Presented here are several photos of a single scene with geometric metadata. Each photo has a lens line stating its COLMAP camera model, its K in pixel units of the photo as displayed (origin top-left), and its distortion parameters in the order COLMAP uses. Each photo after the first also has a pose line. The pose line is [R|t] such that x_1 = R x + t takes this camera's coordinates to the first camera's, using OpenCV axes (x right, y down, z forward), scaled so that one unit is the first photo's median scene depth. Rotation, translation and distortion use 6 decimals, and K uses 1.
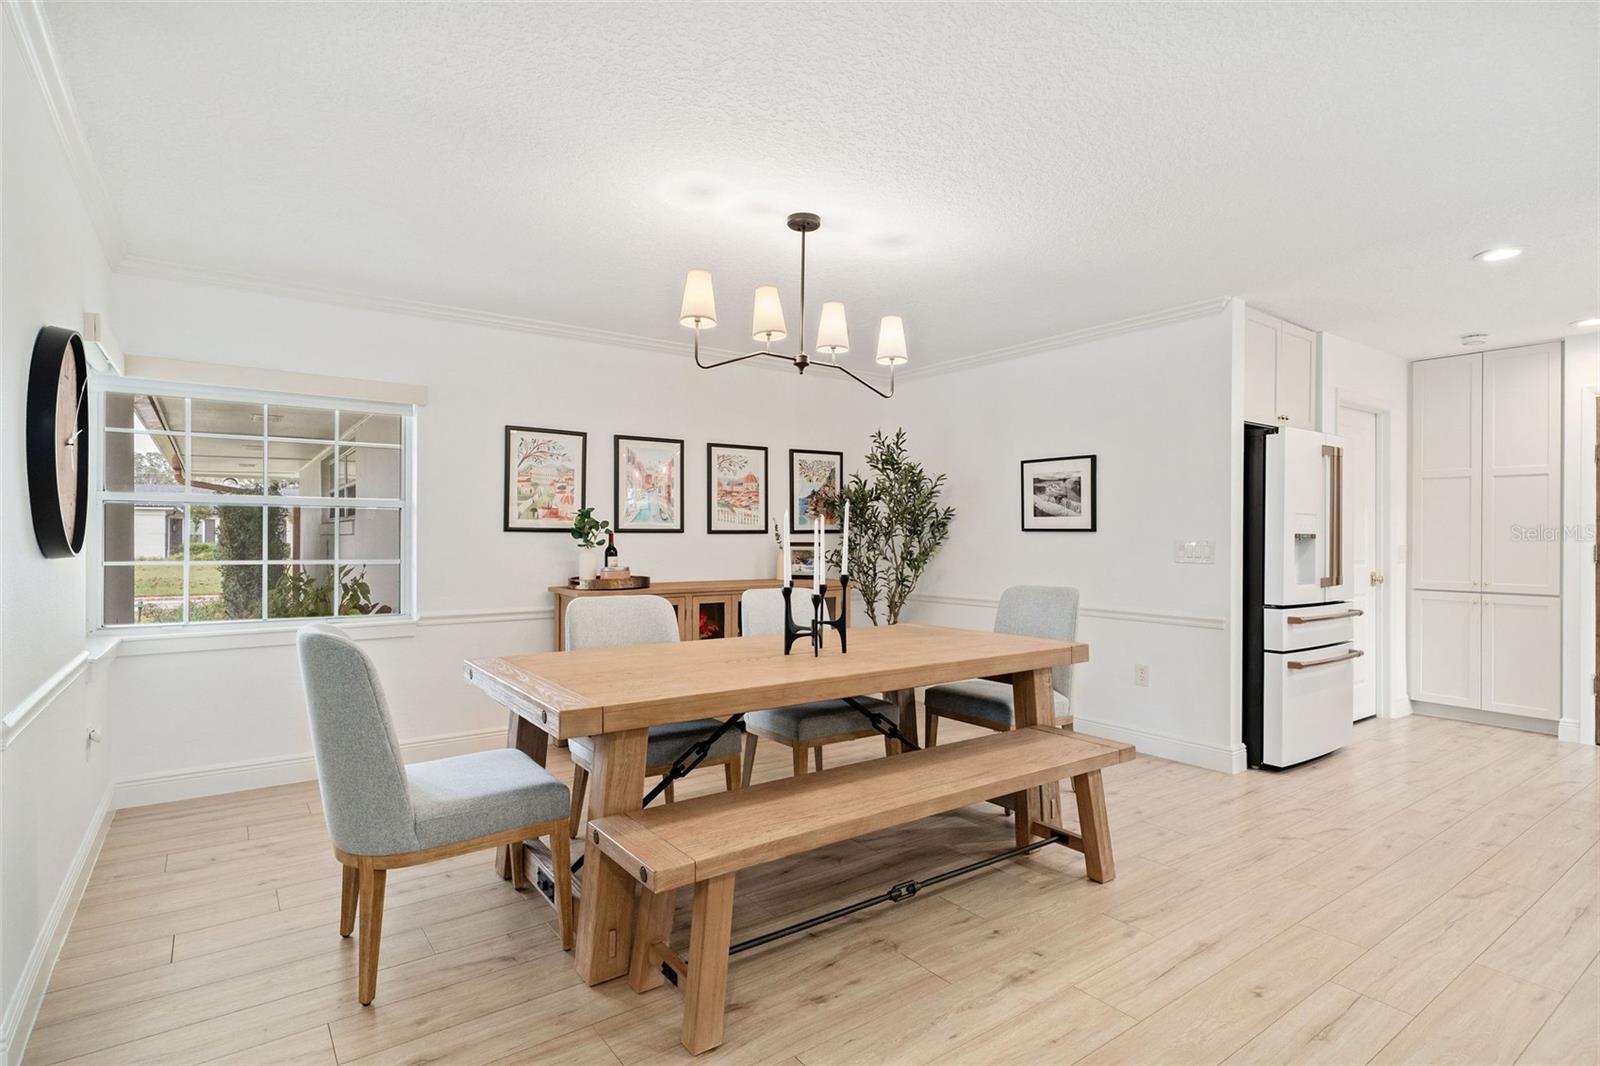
lens RADIAL K [[800.6, 0, 793.6], [0, 800.6, 537.2], [0, 0, 1]] dist [-0.001668, 0.000082]
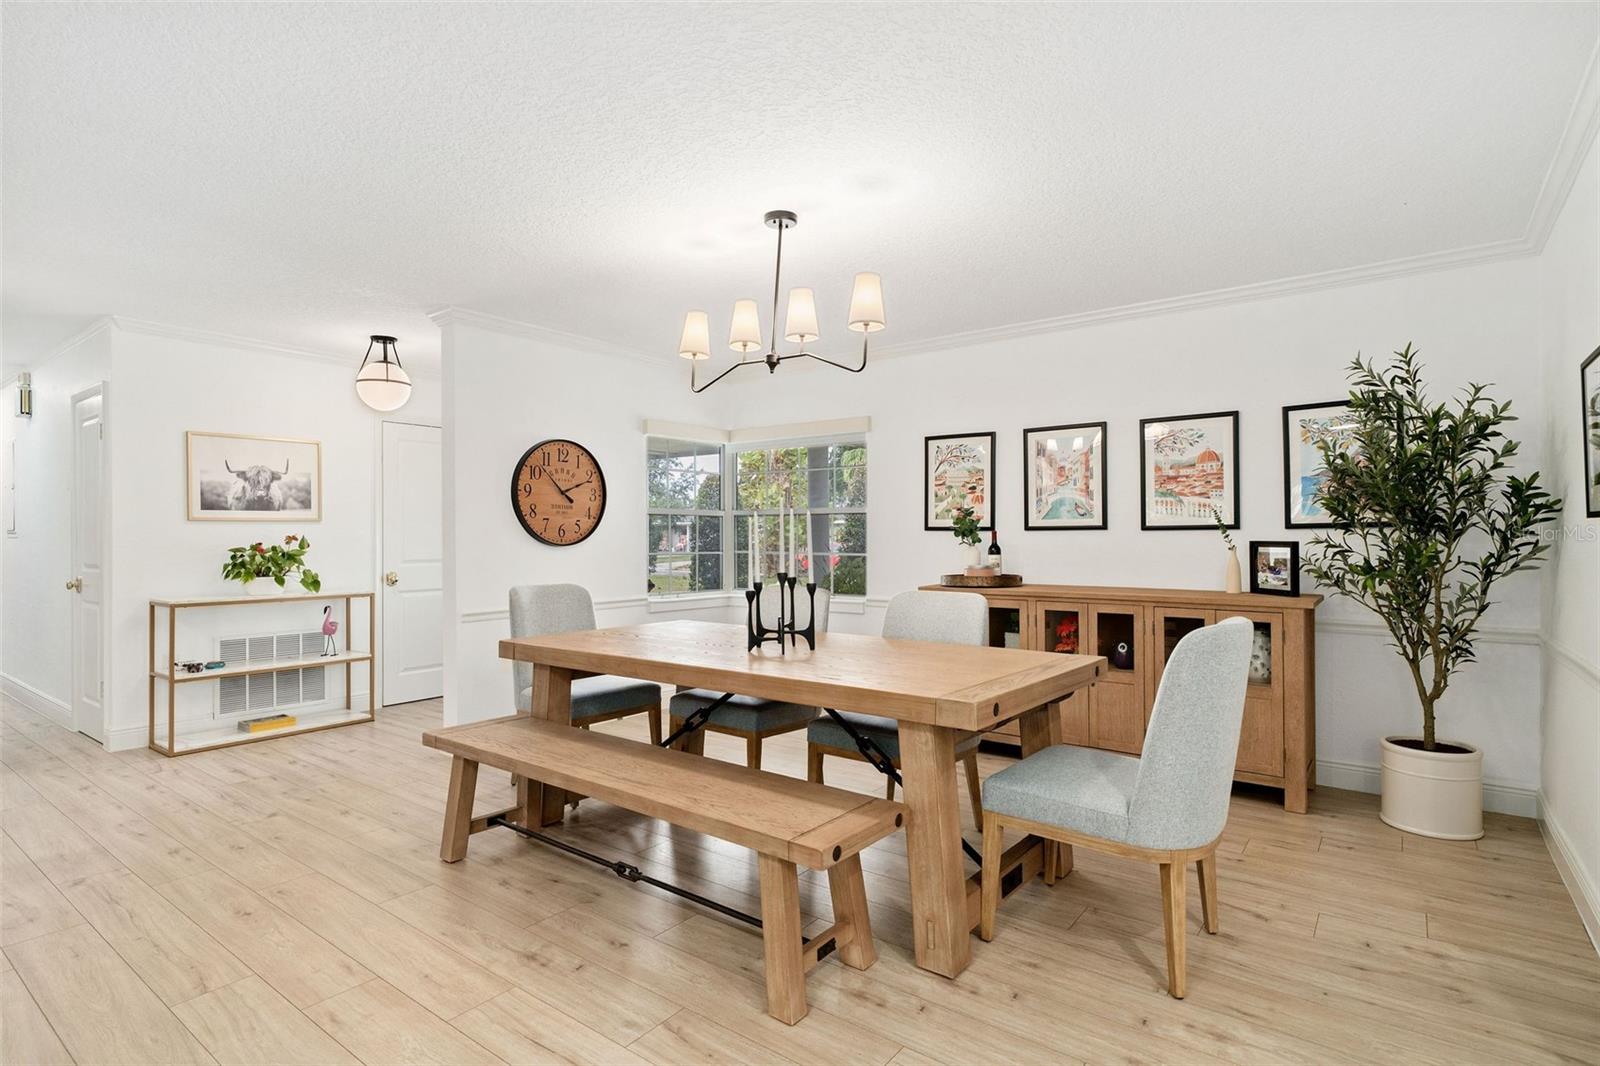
lens RADIAL K [[798.9, 0, 800.0], [0, 798.9, 533.0], [0, 0, 1]] dist [-0.000698, -0.000077]
pose [[0.297206, -0.007849, -0.954781, 0.639016], [0.002570, 0.999969, -0.007421, 0.003887], [0.954810, -0.000248, 0.297217, 0.475099]]
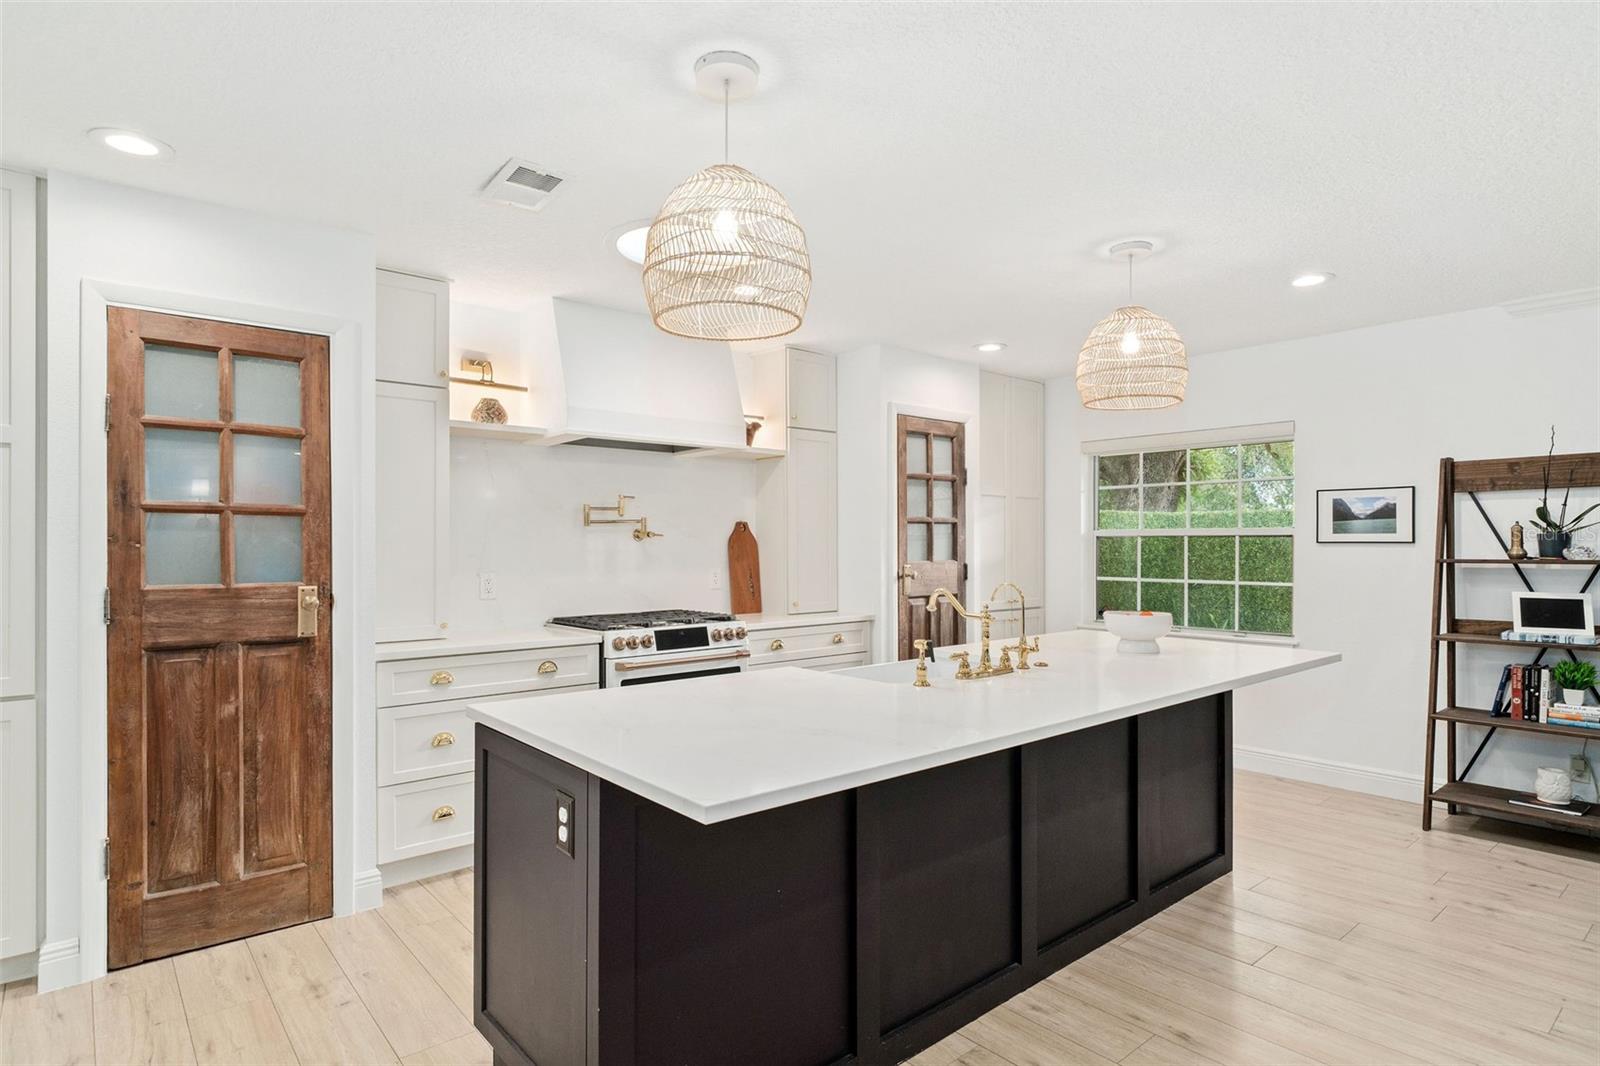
lens RADIAL K [[859.1, 0, 800.5], [0, 859.1, 540.0], [0, 0, 1]] dist [0.000821, -0.000042]
pose [[-0.083530, 0.000120, 0.996505, 0.405480], [0.002498, 0.999997, 0.000089, -0.021769], [-0.996502, 0.002497, -0.083530, 0.593685]]
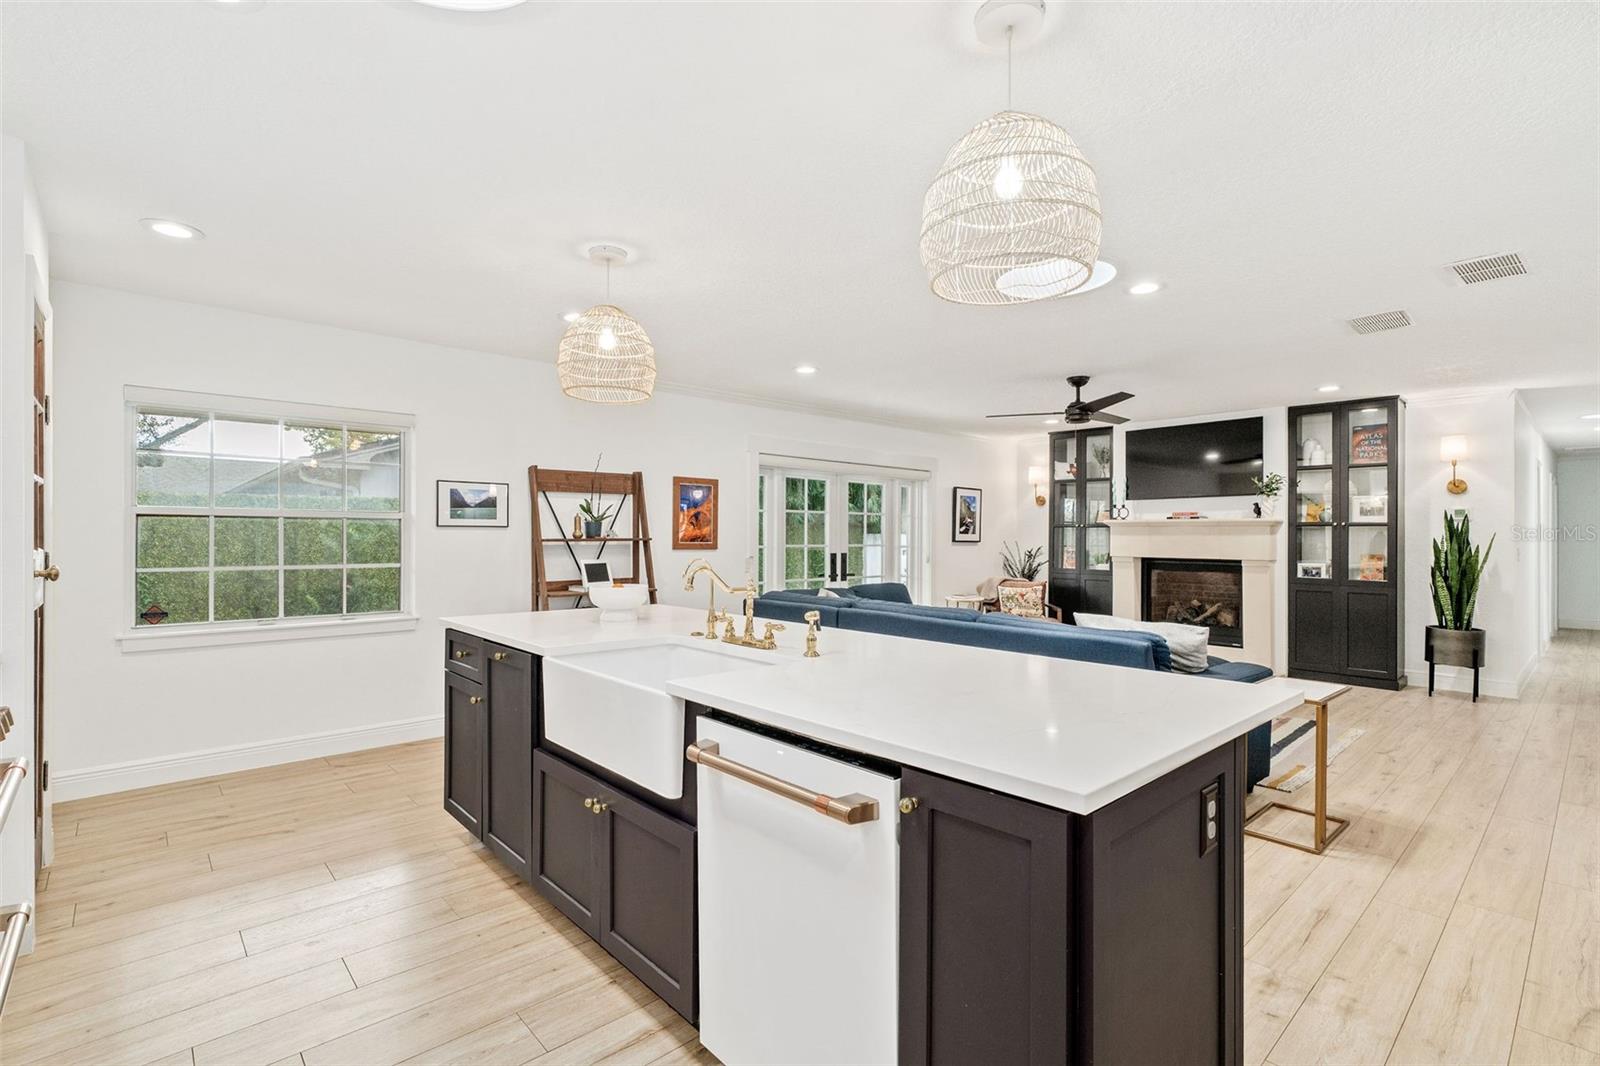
lens RADIAL K [[737.8, 0, 800.0], [0, 737.8, 533.0], [0, 0, 1]] dist [-0.000741, 0.000586]
pose [[-0.993103, -0.008227, -0.116956, 0.983886], [-0.007932, 0.999964, -0.002986, -0.008862], [0.116976, -0.002038, -0.993133, 0.935581]]
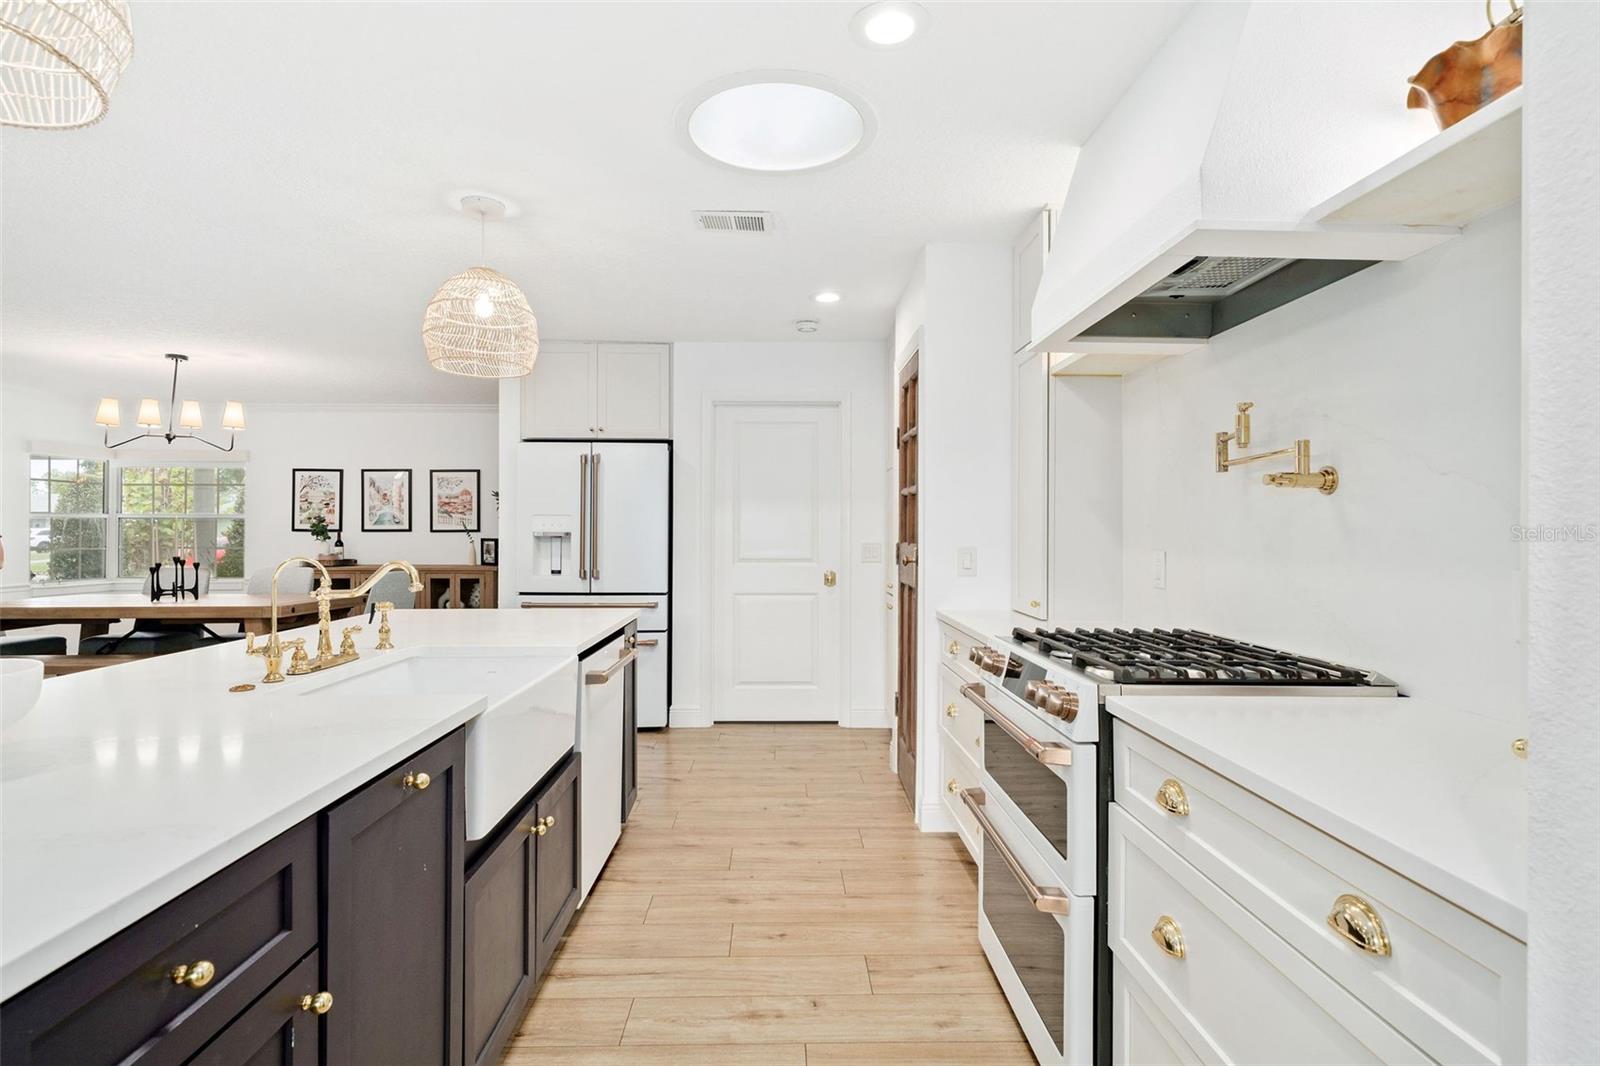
lens RADIAL K [[783.6, 0, 793.2], [0, 783.6, 525.6], [0, 0, 1]] dist [-0.001999, -0.000352]
pose [[0.823328, -0.006323, -0.567530, 1.390750], [0.001260, 0.999956, -0.009313, -0.002543], [0.567564, 0.006953, 0.823300, 0.229369]]
